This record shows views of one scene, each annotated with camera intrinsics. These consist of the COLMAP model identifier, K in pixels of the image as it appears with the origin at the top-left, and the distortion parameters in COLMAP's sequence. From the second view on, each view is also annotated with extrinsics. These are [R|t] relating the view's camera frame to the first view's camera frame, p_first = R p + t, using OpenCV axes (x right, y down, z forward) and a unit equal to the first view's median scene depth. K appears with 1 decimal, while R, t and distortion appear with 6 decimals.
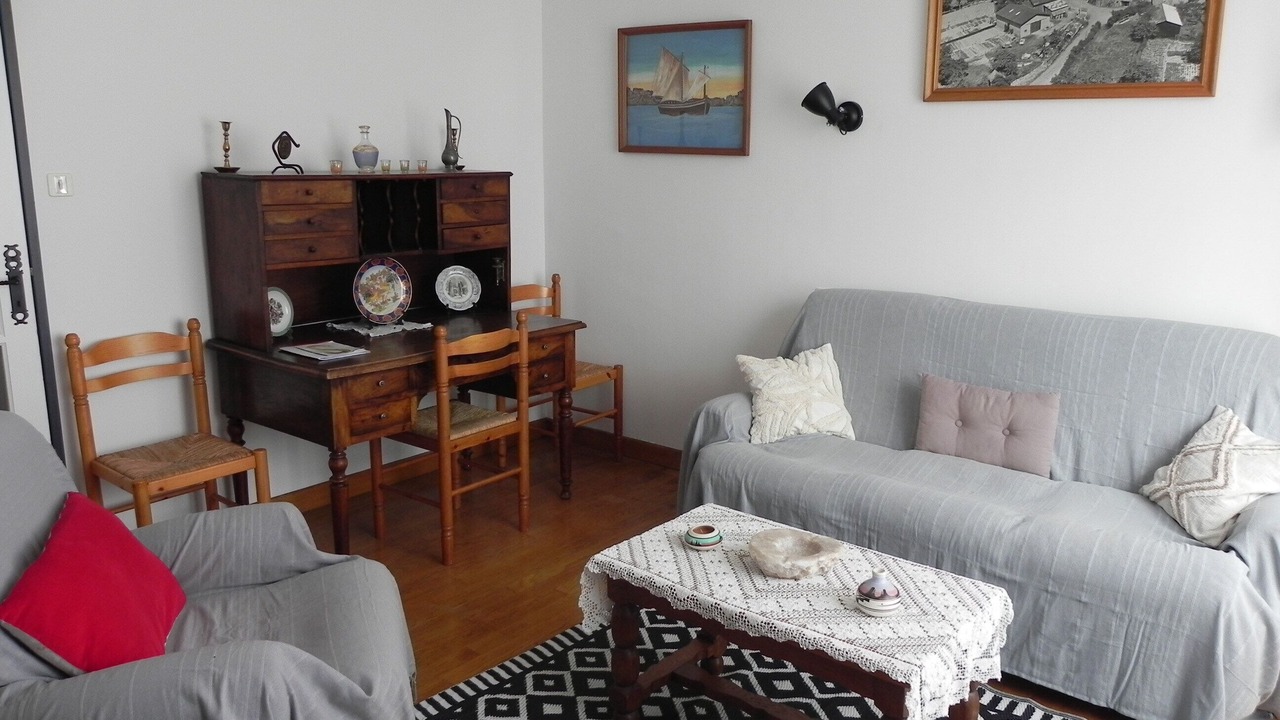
lens RADIAL K [[977.2, 0, 653.0], [0, 977.2, 354.4], [0, 0, 1]] dist [-0.008429, -0.002288]
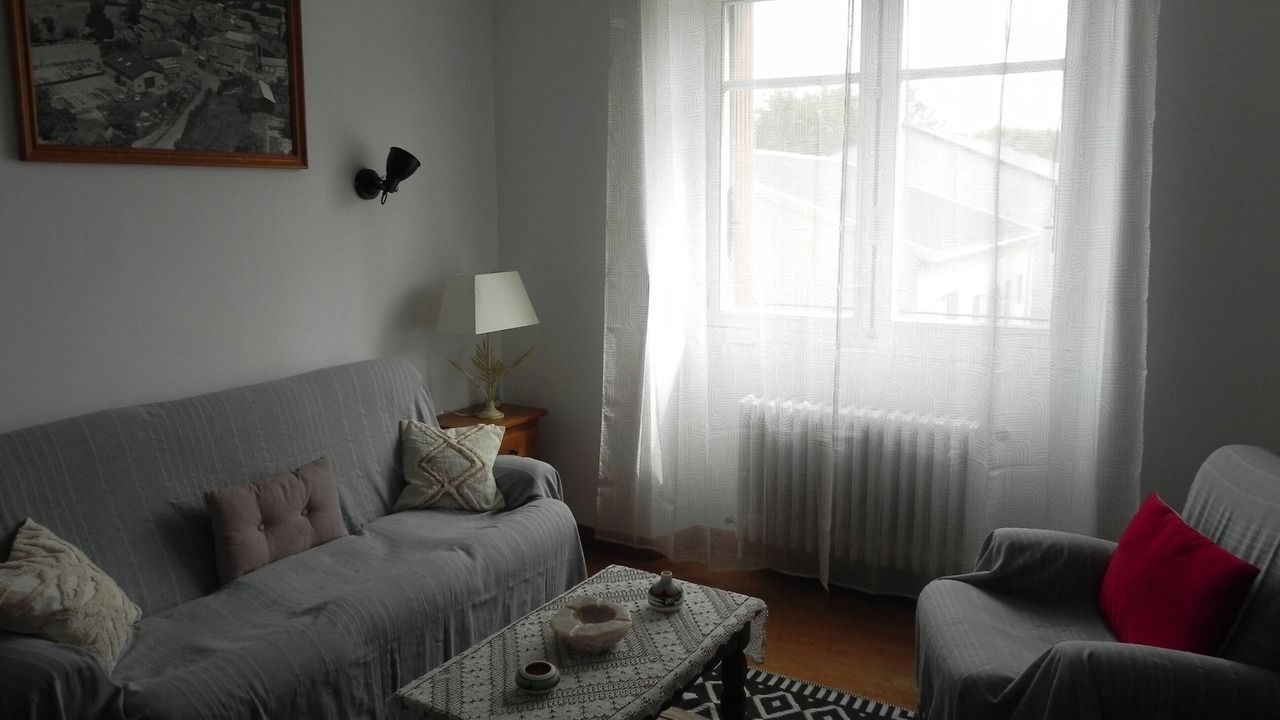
lens RADIAL K [[977.2, 0, 653.0], [0, 977.2, 354.4], [0, 0, 1]] dist [-0.008429, -0.002288]
pose [[-0.162971, -0.157961, 0.973904, -0.584930], [0.217341, 0.957105, 0.191605, -0.173355], [-0.962395, 0.242896, -0.121649, 0.738771]]
